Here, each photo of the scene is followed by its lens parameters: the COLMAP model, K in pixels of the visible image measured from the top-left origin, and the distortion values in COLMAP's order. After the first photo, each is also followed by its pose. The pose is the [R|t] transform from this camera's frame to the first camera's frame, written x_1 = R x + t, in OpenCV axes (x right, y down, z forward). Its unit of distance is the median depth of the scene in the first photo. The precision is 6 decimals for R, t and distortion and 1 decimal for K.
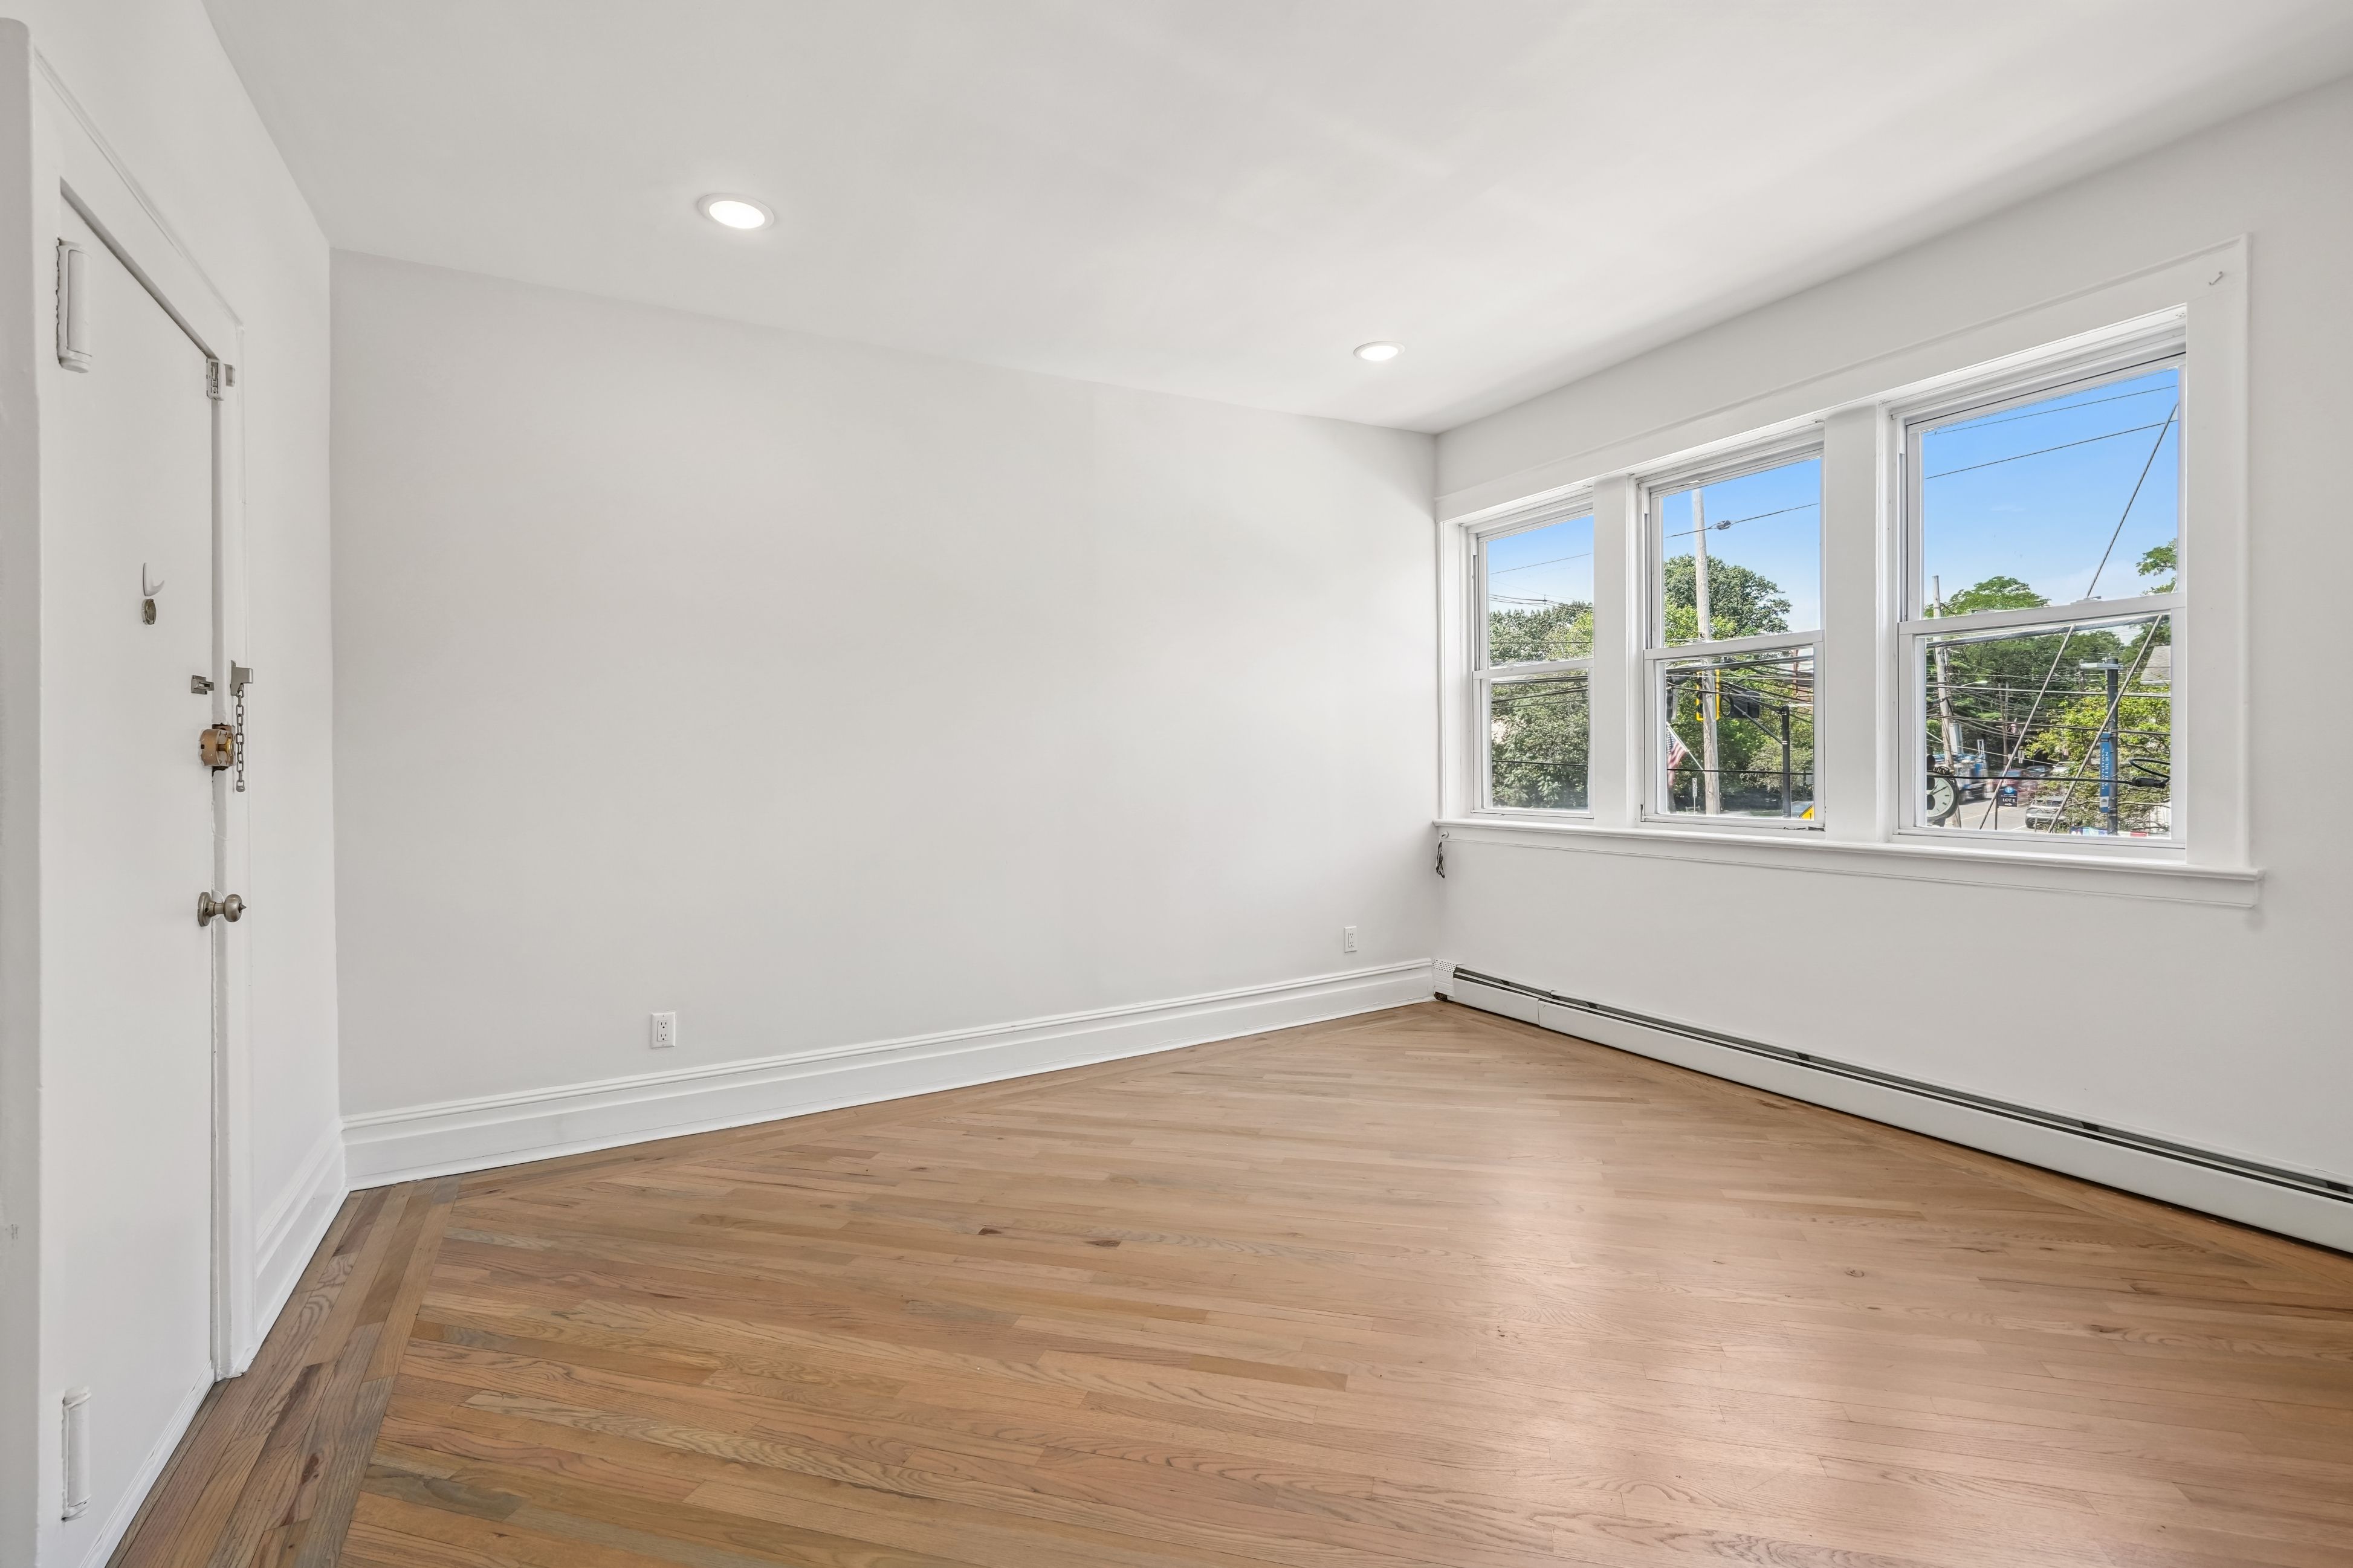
lens RADIAL K [[1072.8, 0, 1224.8], [0, 1072.8, 763.6], [0, 0, 1]] dist [-0.003395, 0.002307]
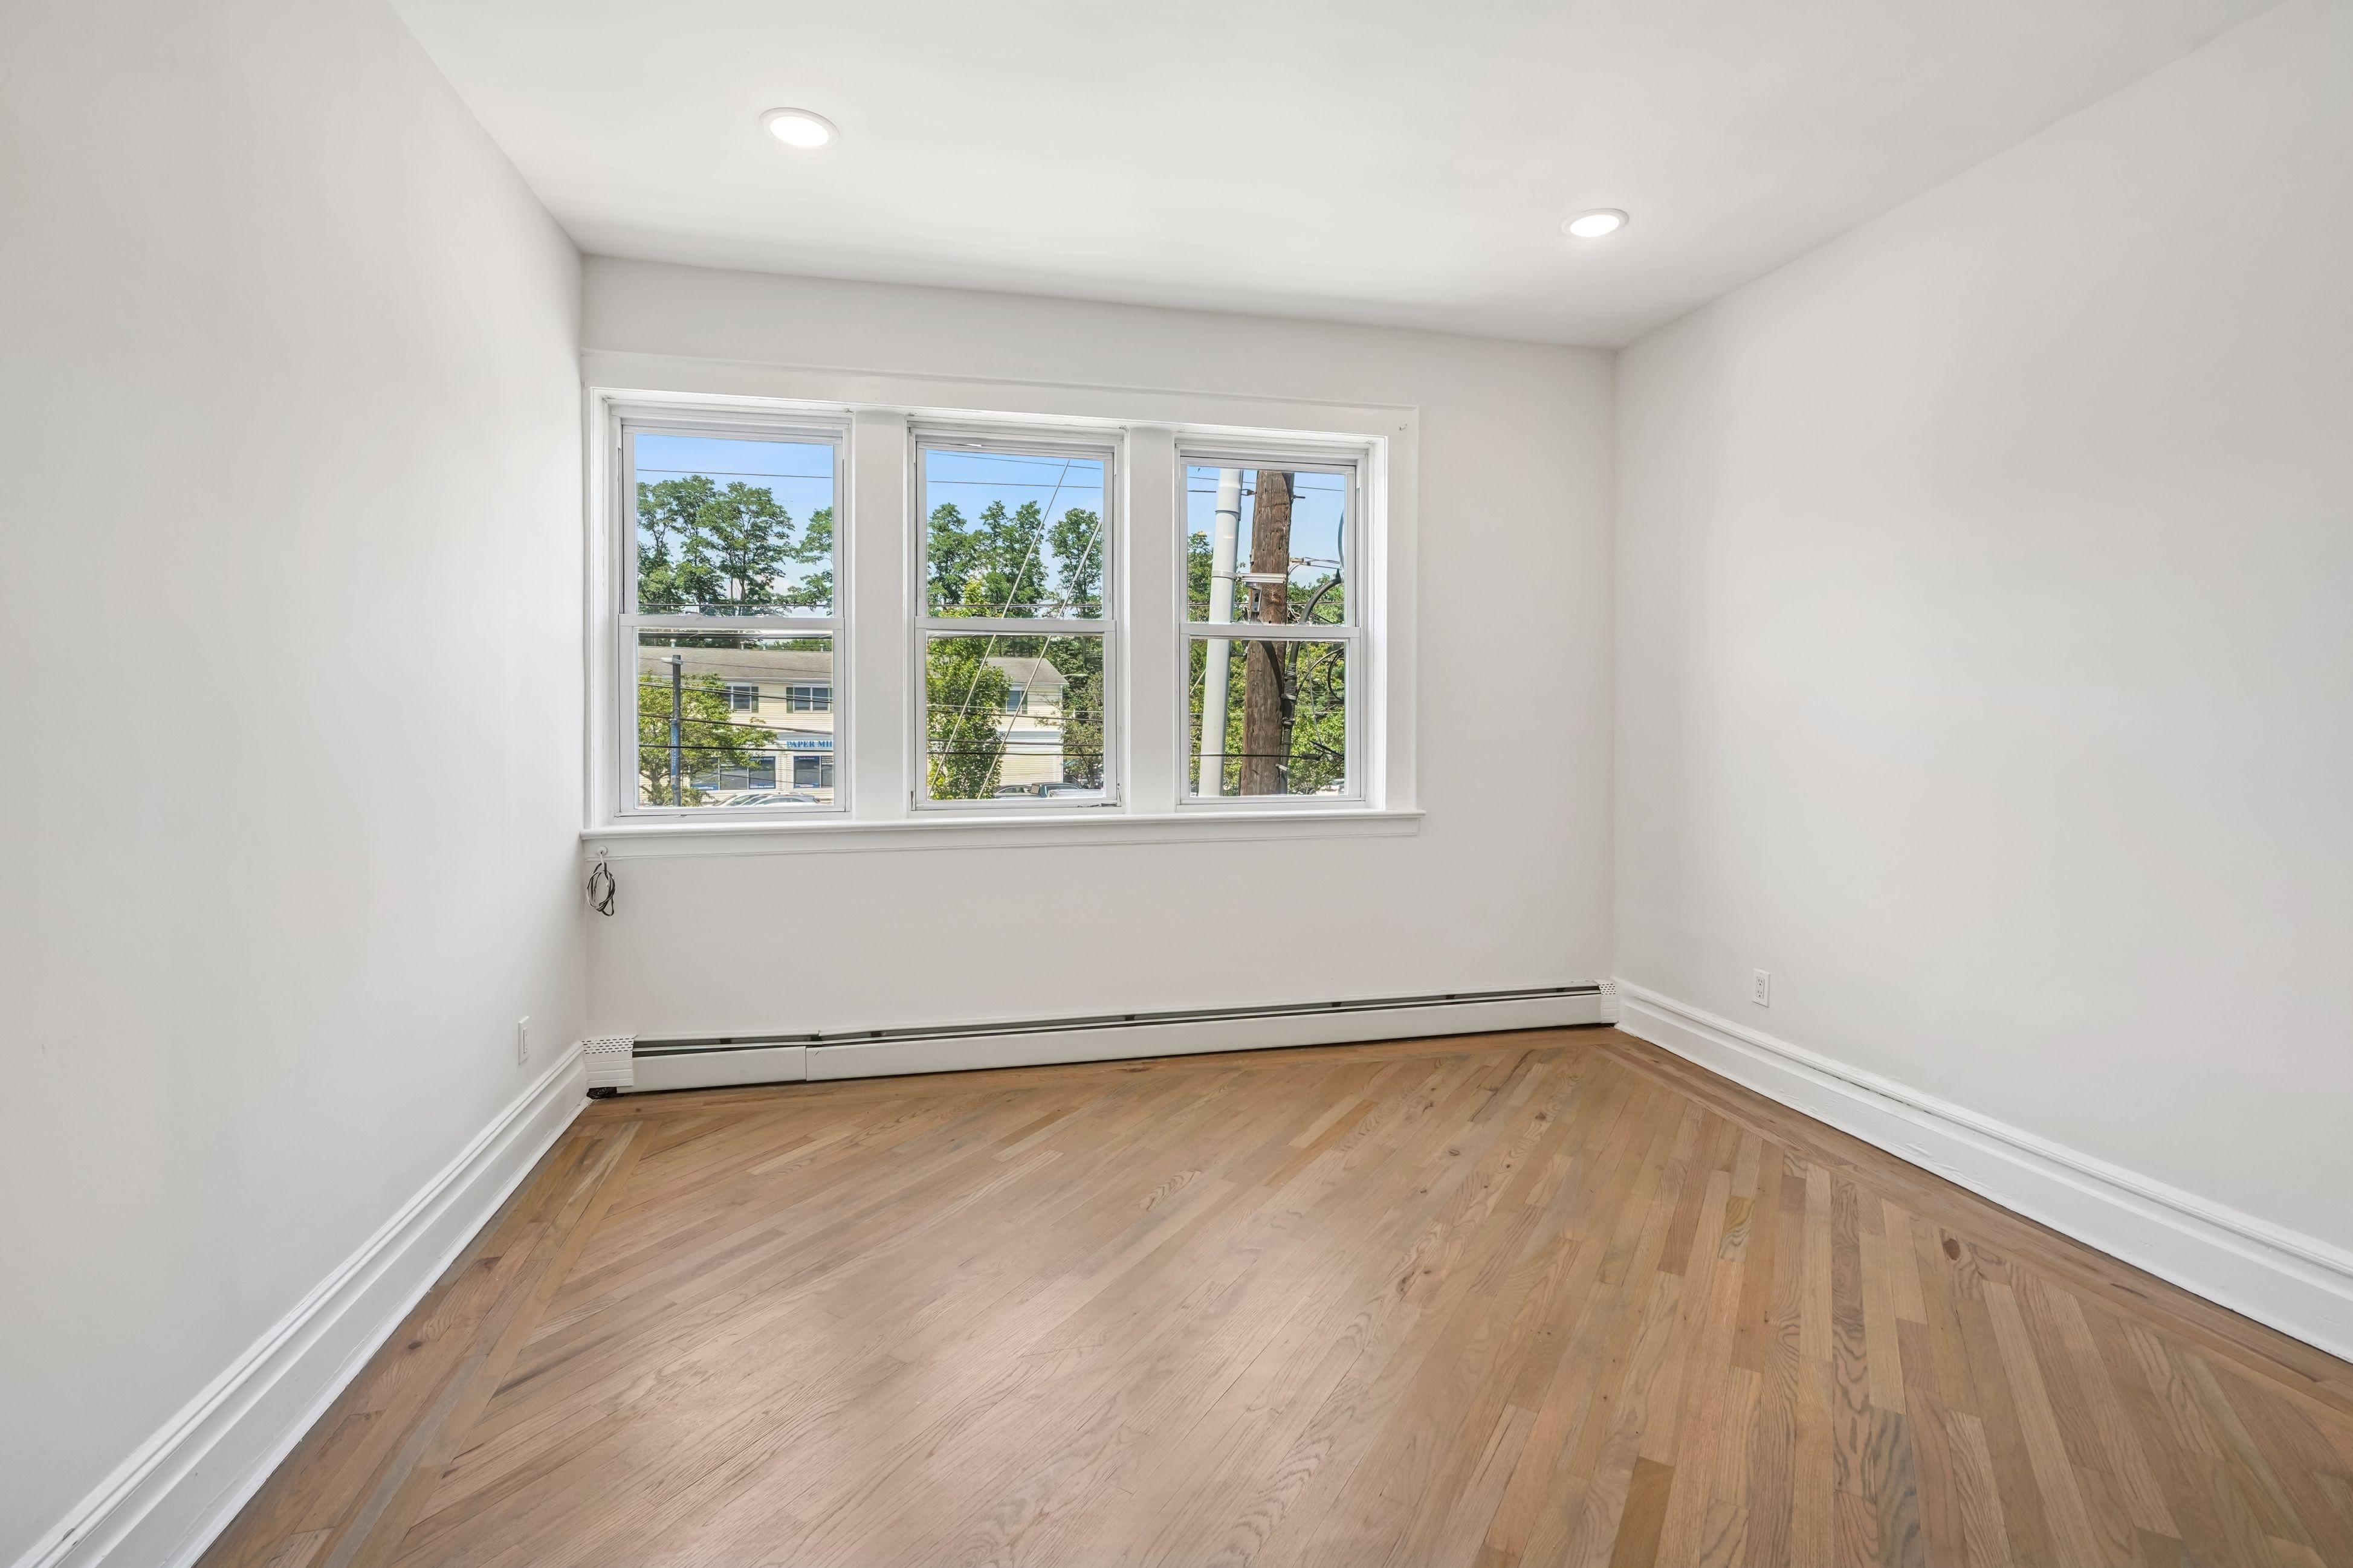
lens RADIAL K [[1072.8, 0, 1175.2], [0, 1072.8, 734.9], [0, 0, 1]] dist [-0.003395, 0.002307]
pose [[0.289518, 0.006876, 0.957148, -0.447073], [0.004788, 0.999951, -0.008632, 0.000466], [-0.957161, 0.007082, 0.289471, 0.607863]]
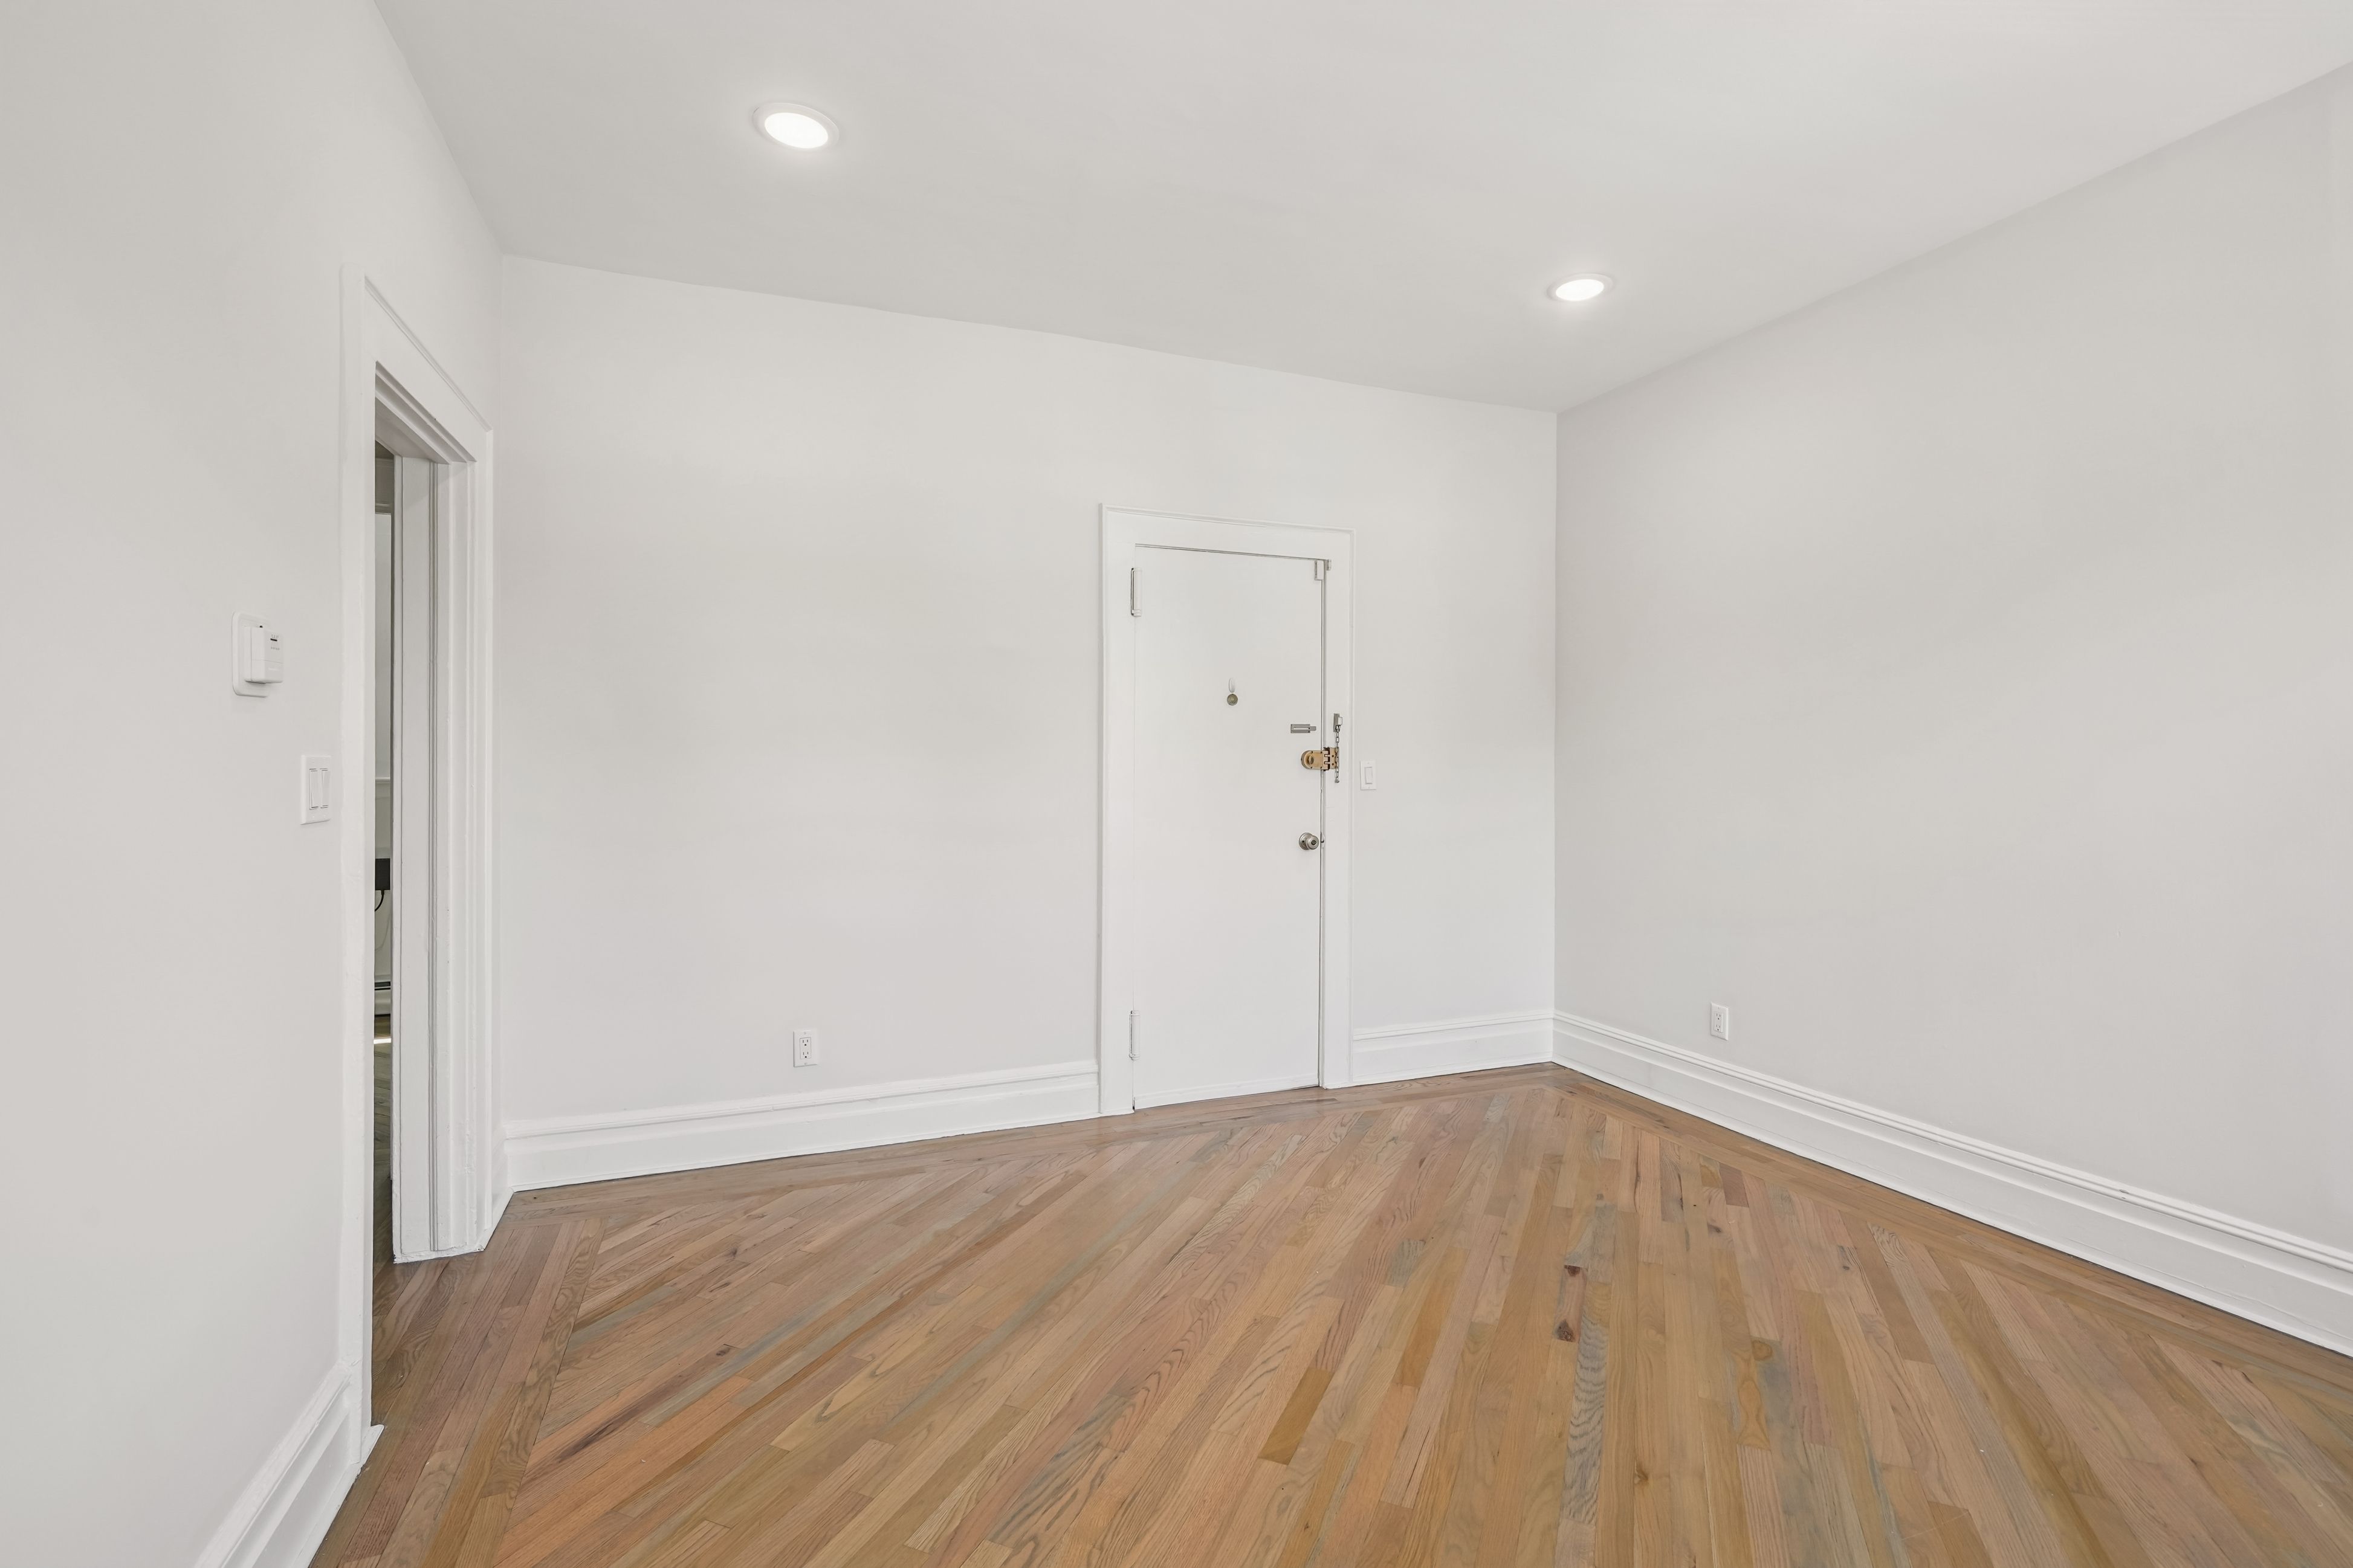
lens RADIAL K [[1072.8, 0, 1162.4], [0, 1072.8, 767.9], [0, 0, 1]] dist [-0.003395, 0.002307]
pose [[-0.166892, 0.015224, -0.985858, 0.559253], [-0.004707, 0.999857, 0.016237, -0.016829], [0.985964, 0.007350, -0.166797, 0.574960]]
